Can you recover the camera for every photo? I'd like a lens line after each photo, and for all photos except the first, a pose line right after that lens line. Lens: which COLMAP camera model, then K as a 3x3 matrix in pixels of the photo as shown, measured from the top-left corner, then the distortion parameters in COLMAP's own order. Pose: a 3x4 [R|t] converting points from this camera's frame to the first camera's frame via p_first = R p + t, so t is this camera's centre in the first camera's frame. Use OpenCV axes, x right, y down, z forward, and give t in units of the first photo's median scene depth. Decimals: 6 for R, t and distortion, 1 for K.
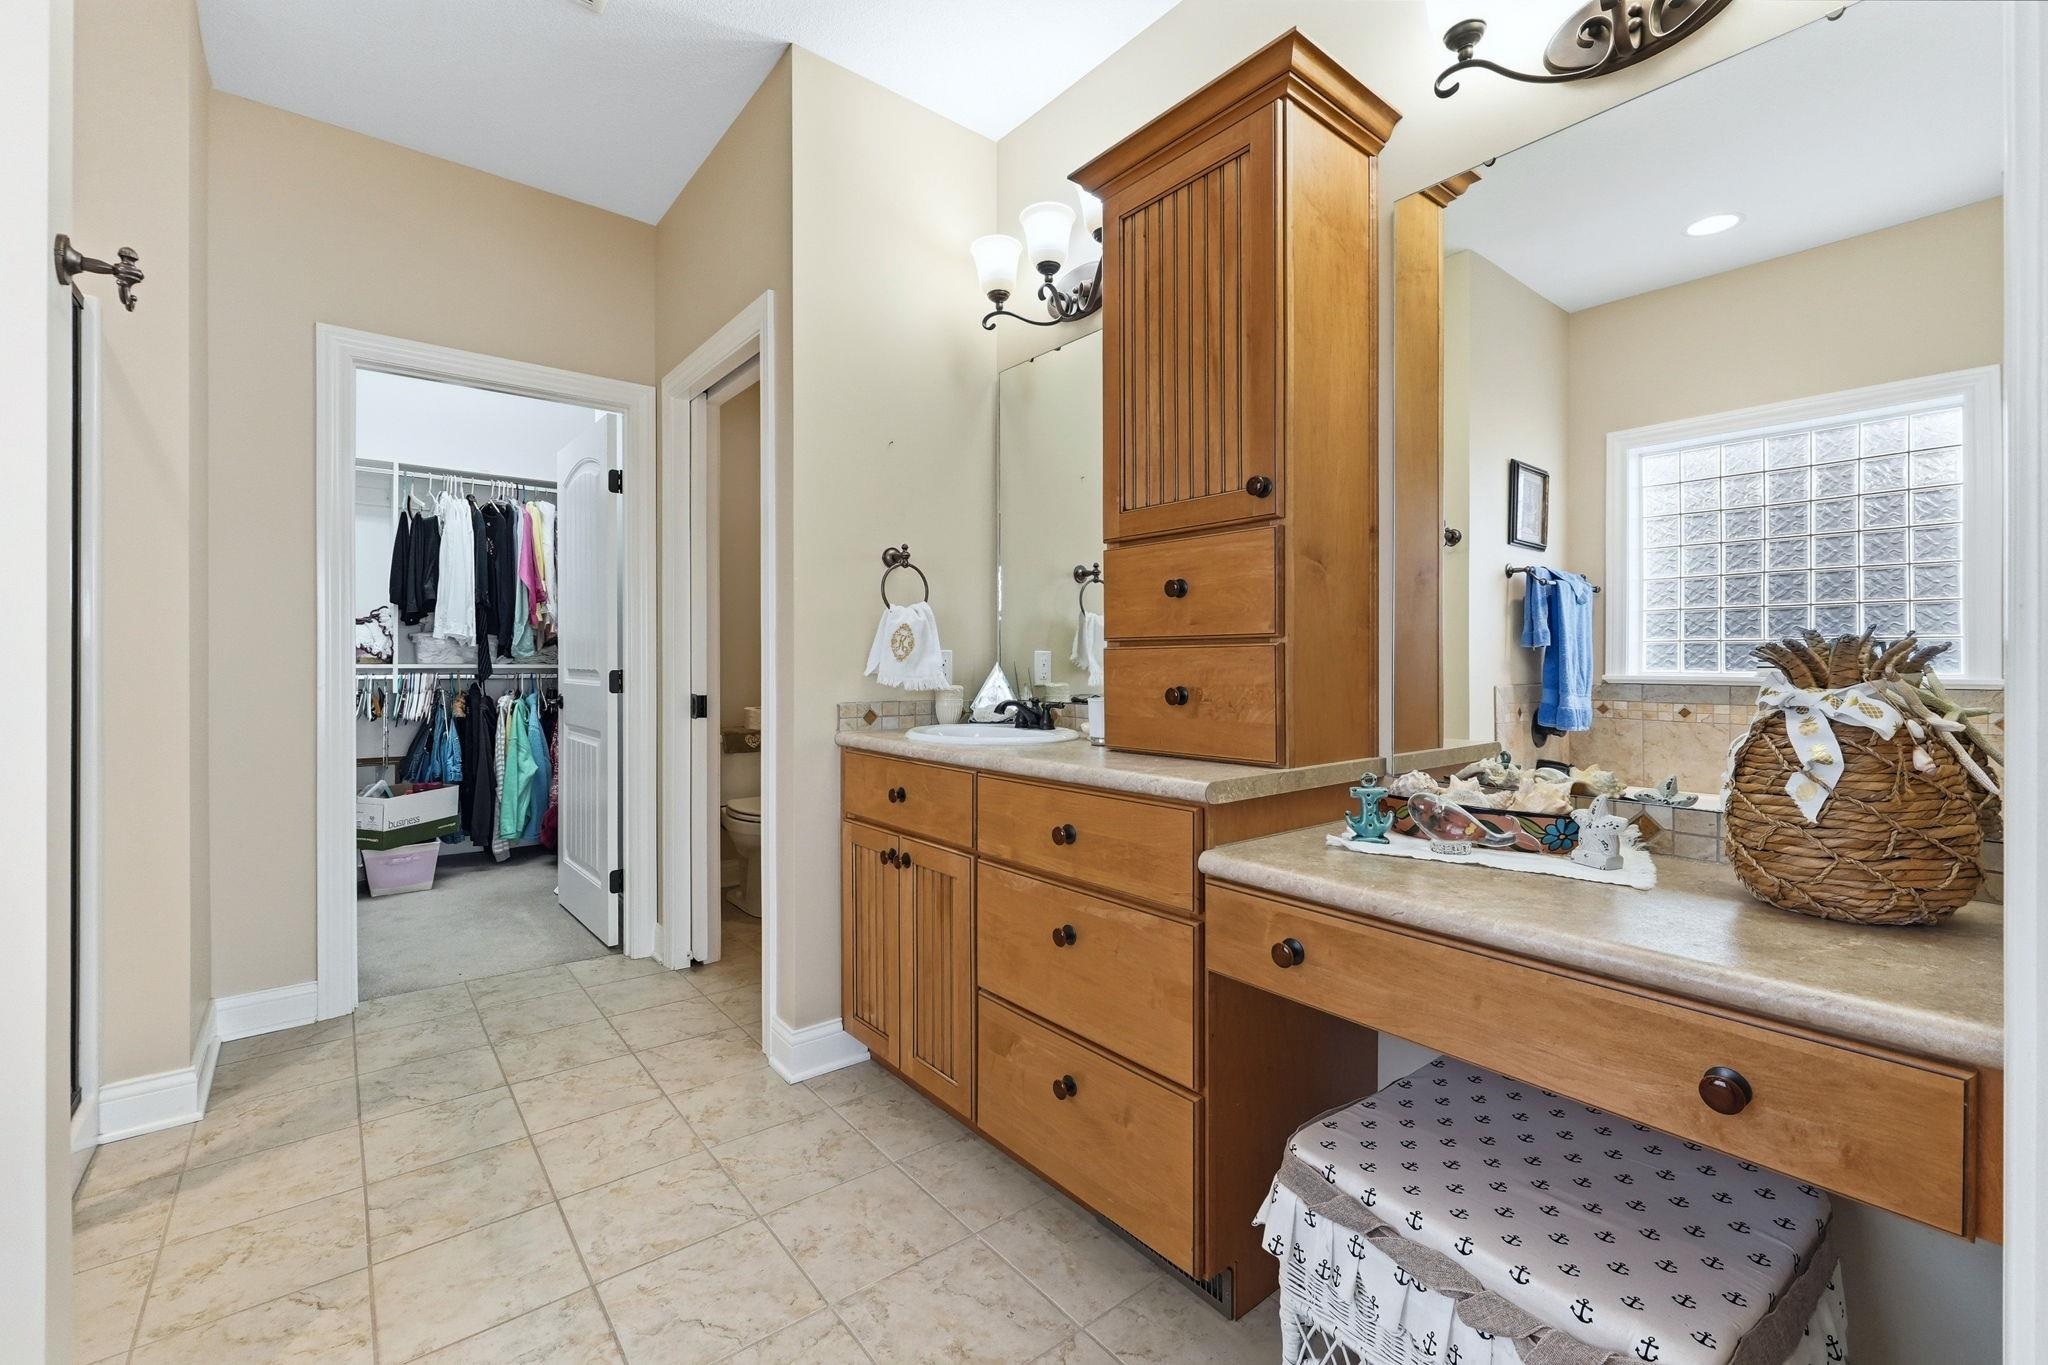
lens RADIAL K [[862.8, 0, 1017.8], [0, 862.8, 666.9], [0, 0, 1]] dist [-0.003600, 0.000568]
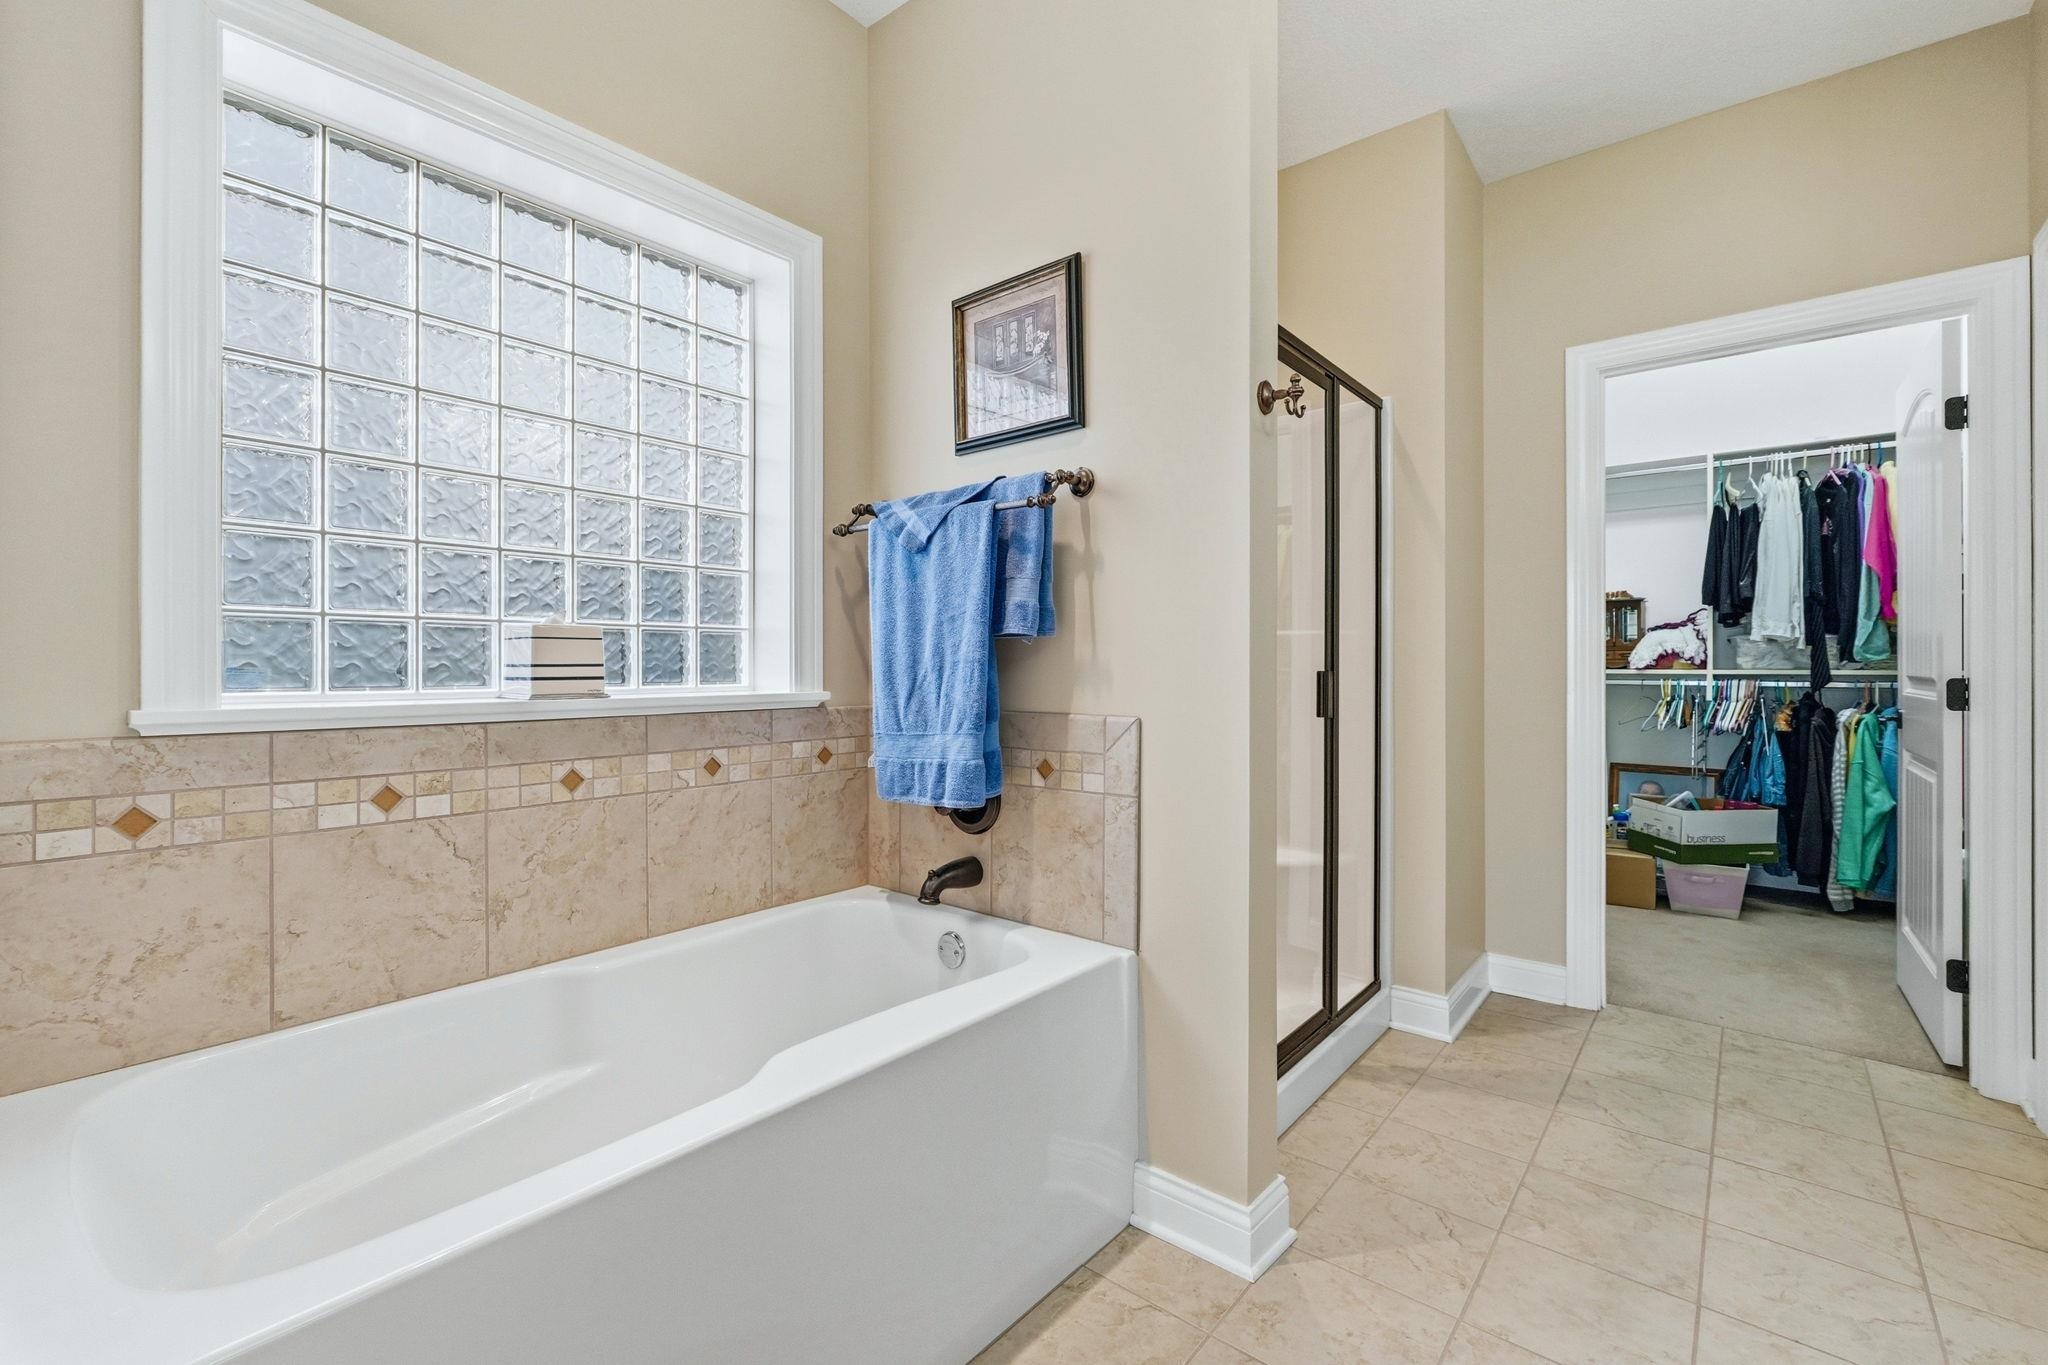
lens RADIAL K [[862.8, 0, 978.9], [0, 862.8, 668.6], [0, 0, 1]] dist [-0.003600, 0.000568]
pose [[0.175555, -0.000476, -0.984470, 0.078058], [-0.003990, 0.999991, -0.001195, -0.000019], [0.984462, 0.004137, 0.175551, 0.071286]]
